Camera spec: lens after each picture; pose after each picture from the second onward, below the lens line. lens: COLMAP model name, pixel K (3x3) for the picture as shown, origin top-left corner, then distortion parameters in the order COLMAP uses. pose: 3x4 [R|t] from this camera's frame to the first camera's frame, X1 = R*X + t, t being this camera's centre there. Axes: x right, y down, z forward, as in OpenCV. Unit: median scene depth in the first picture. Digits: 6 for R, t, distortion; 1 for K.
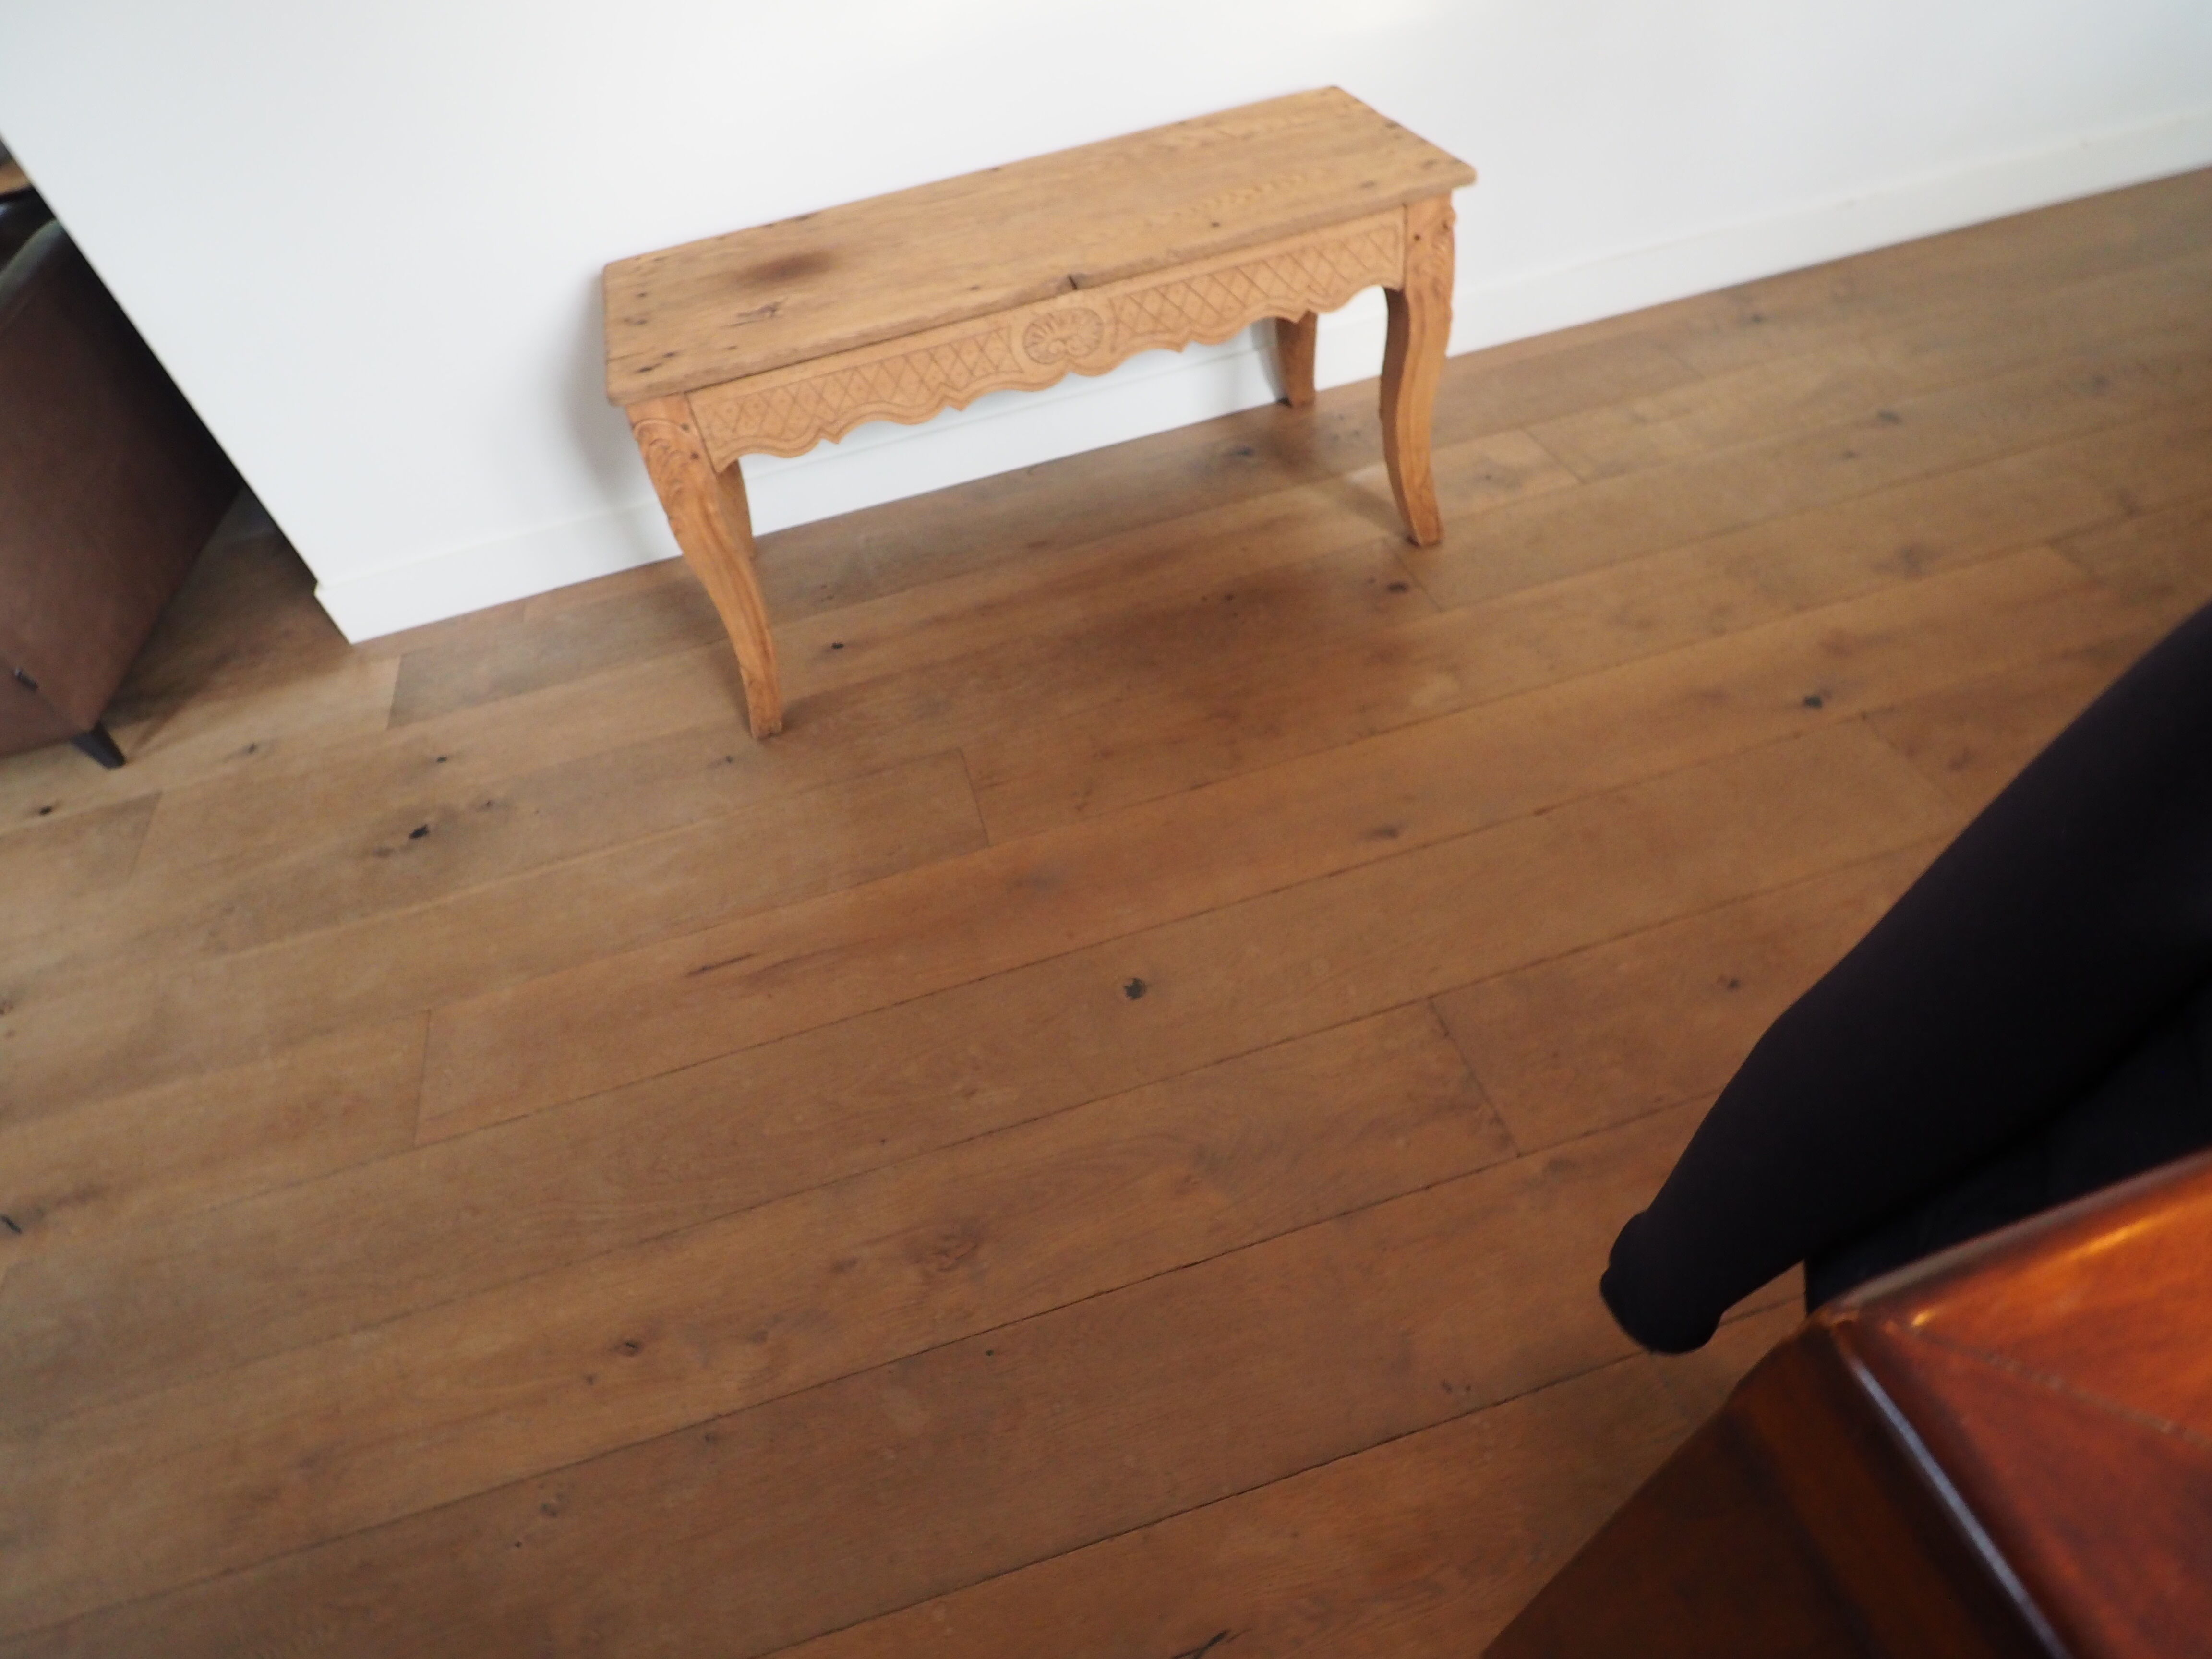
lens RADIAL K [[1157.6, 0, 1070.4], [0, 1157.6, 792.4], [0, 0, 1]] dist [-0.011730, -0.000439]
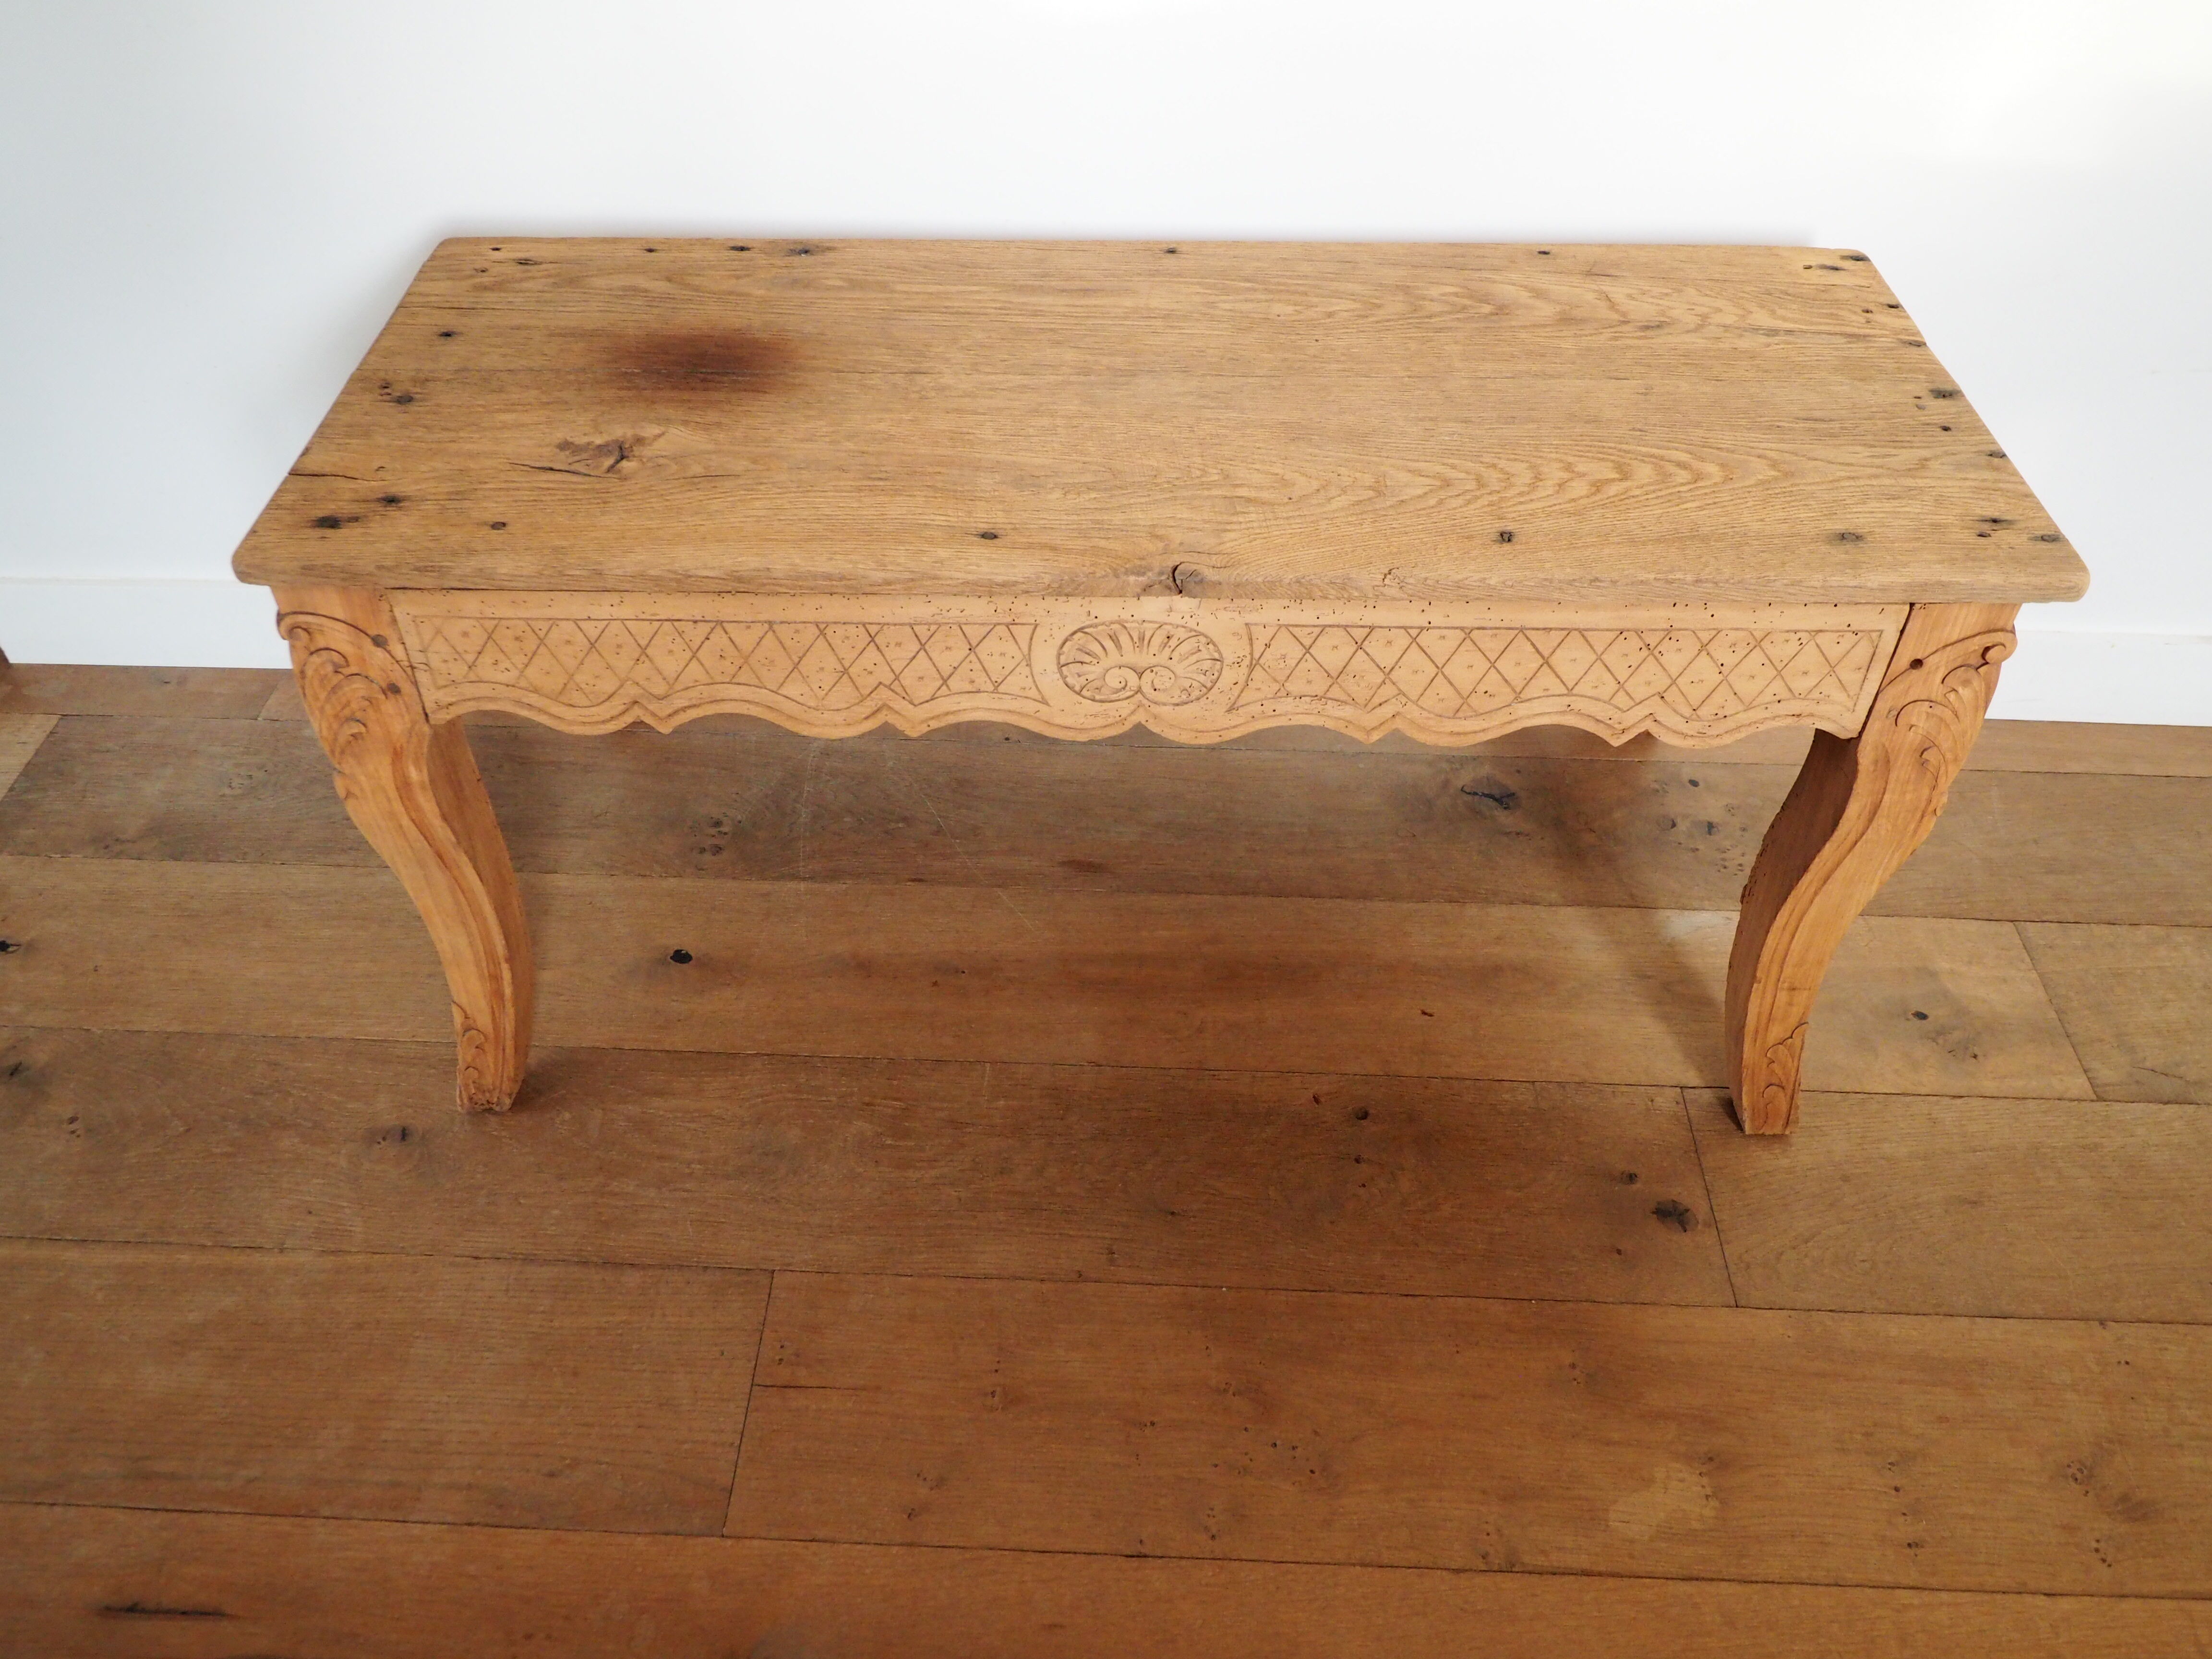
lens RADIAL K [[1519.7, 0, 1092.1], [0, 1519.7, 826.8], [0, 0, 1]] dist [-0.004716, -0.002543]
pose [[0.945507, 0.305853, -0.111673, 0.065295], [-0.304450, 0.952061, 0.029827, -0.320089], [0.115442, 0.005797, 0.993297, 0.323126]]
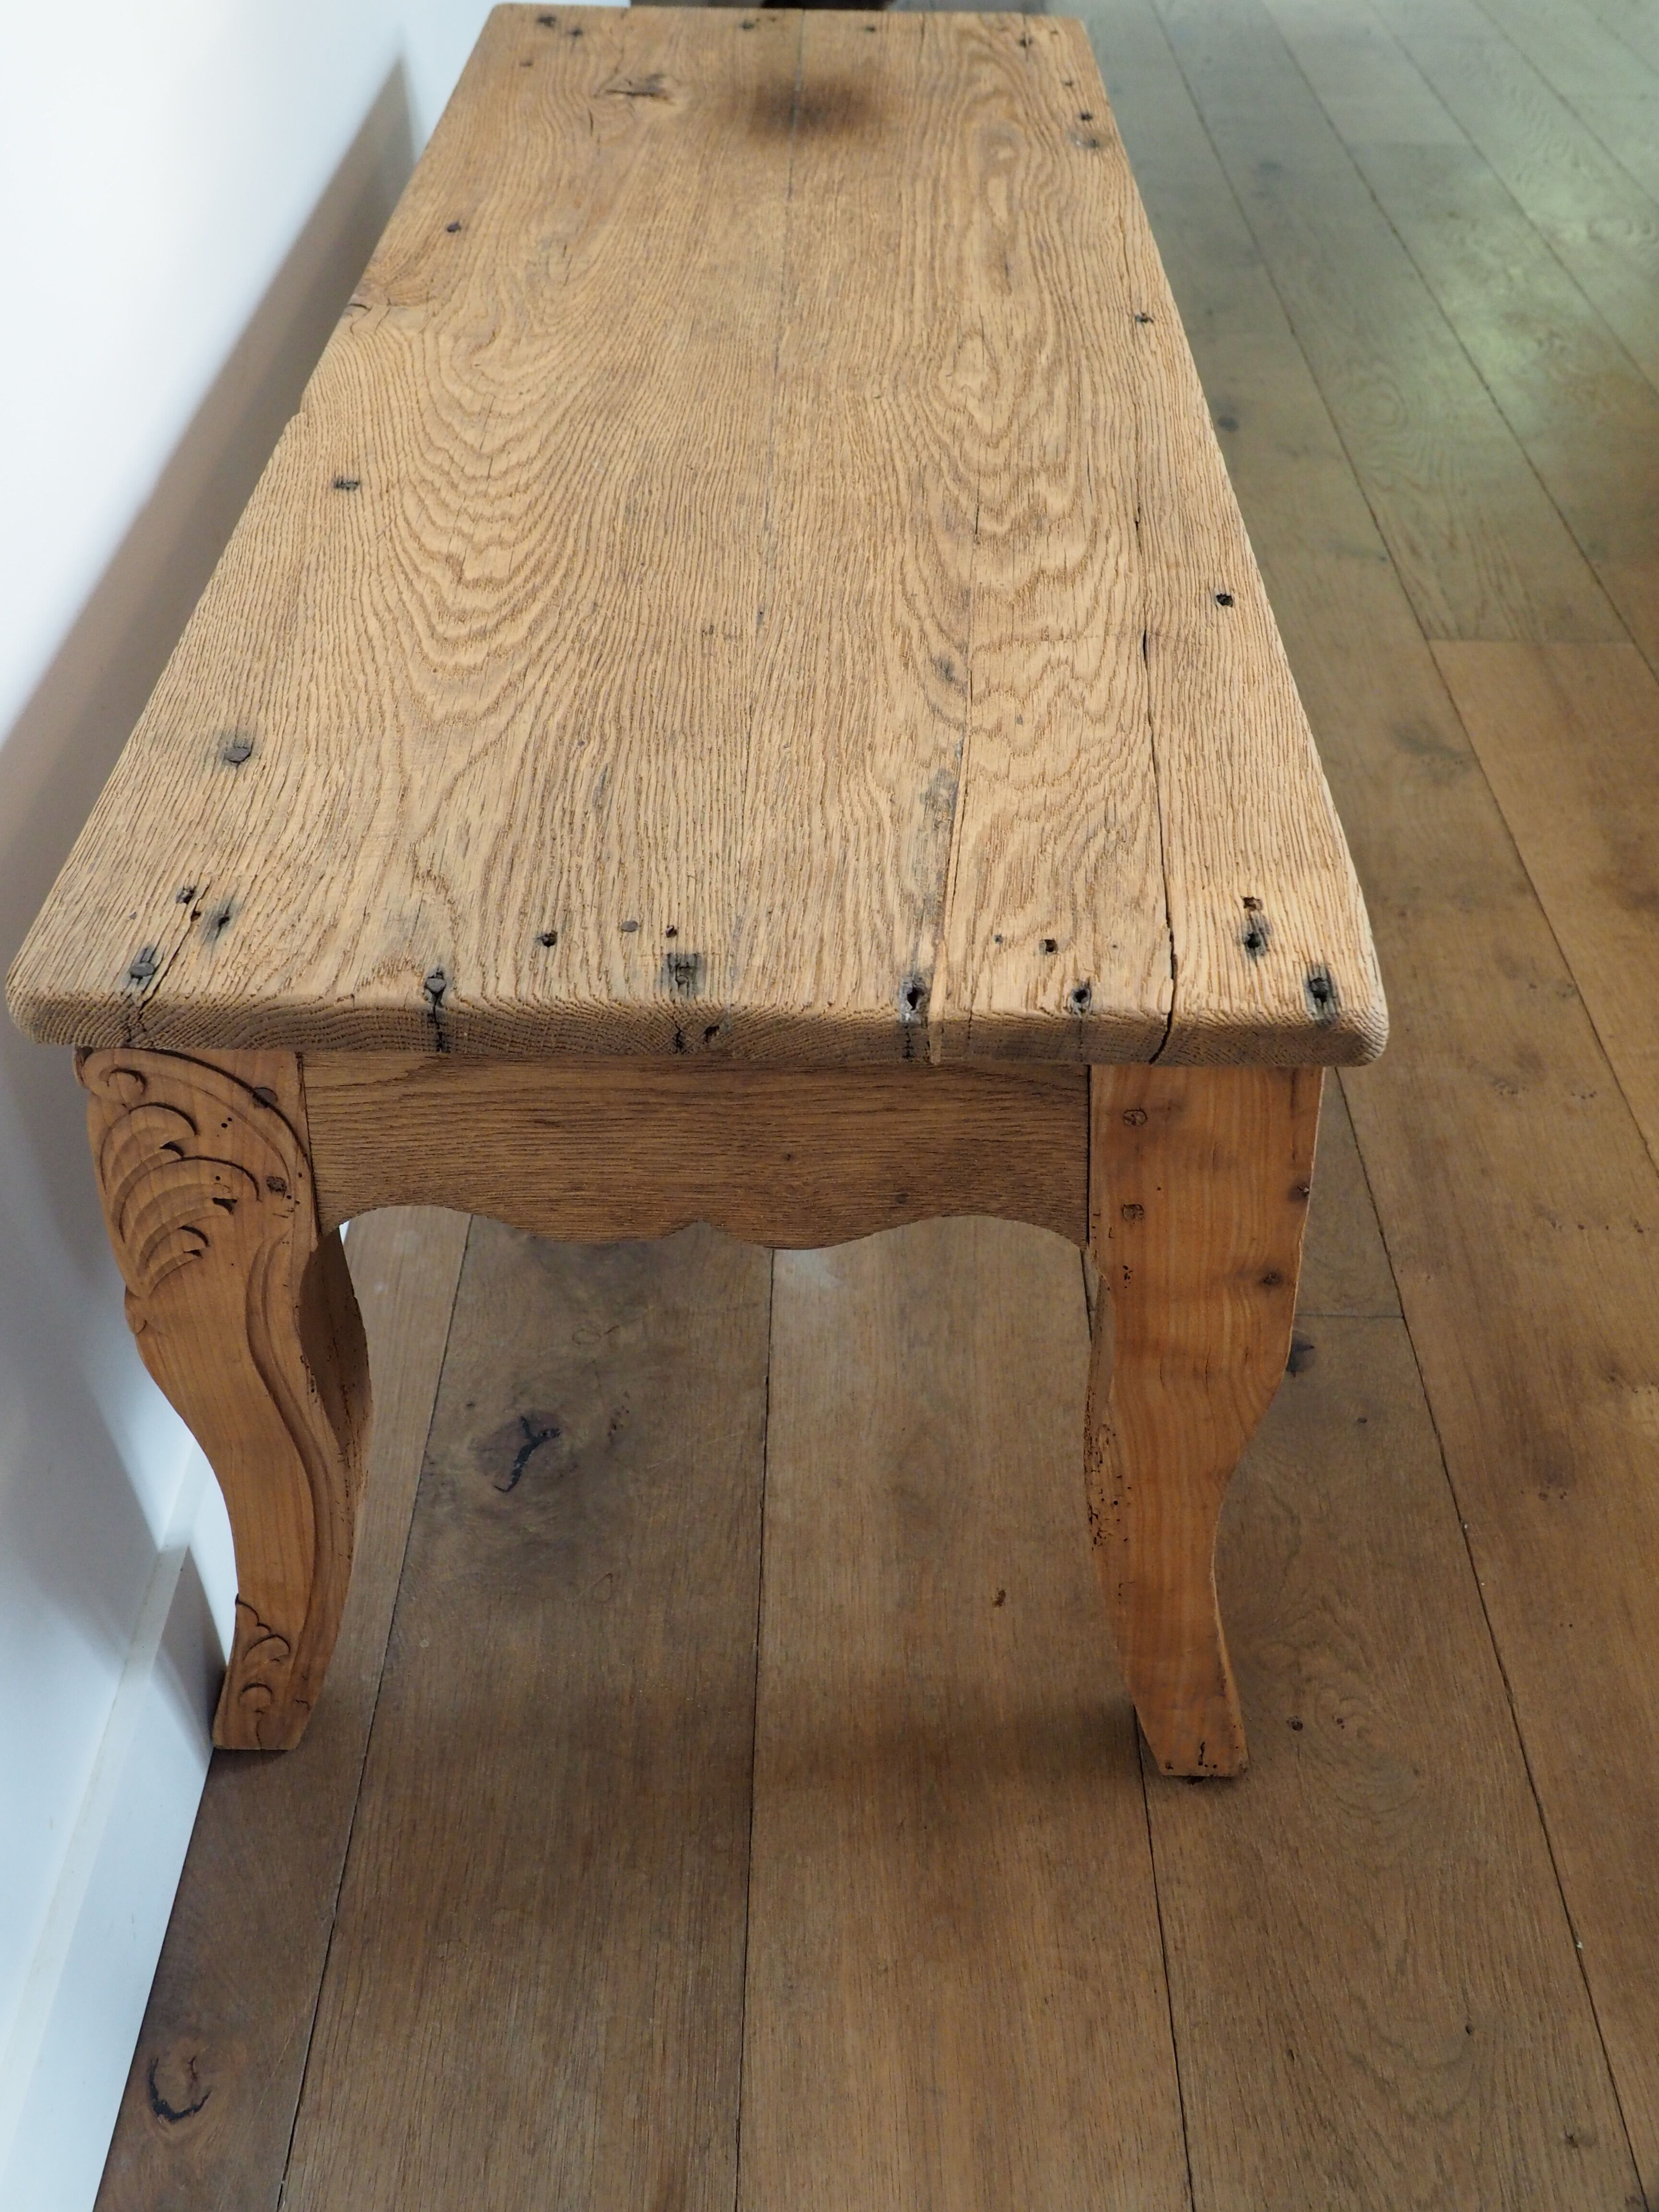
lens RADIAL K [[1876.6, 0, 819.1], [0, 1876.6, 1105.6], [0, 0, 1]] dist [-0.007142, 0.004071]
pose [[0.273144, -0.570090, 0.774848, -0.248959], [0.677950, 0.685531, 0.265389, -0.588631], [-0.682478, 0.452819, 0.573741, 0.784517]]
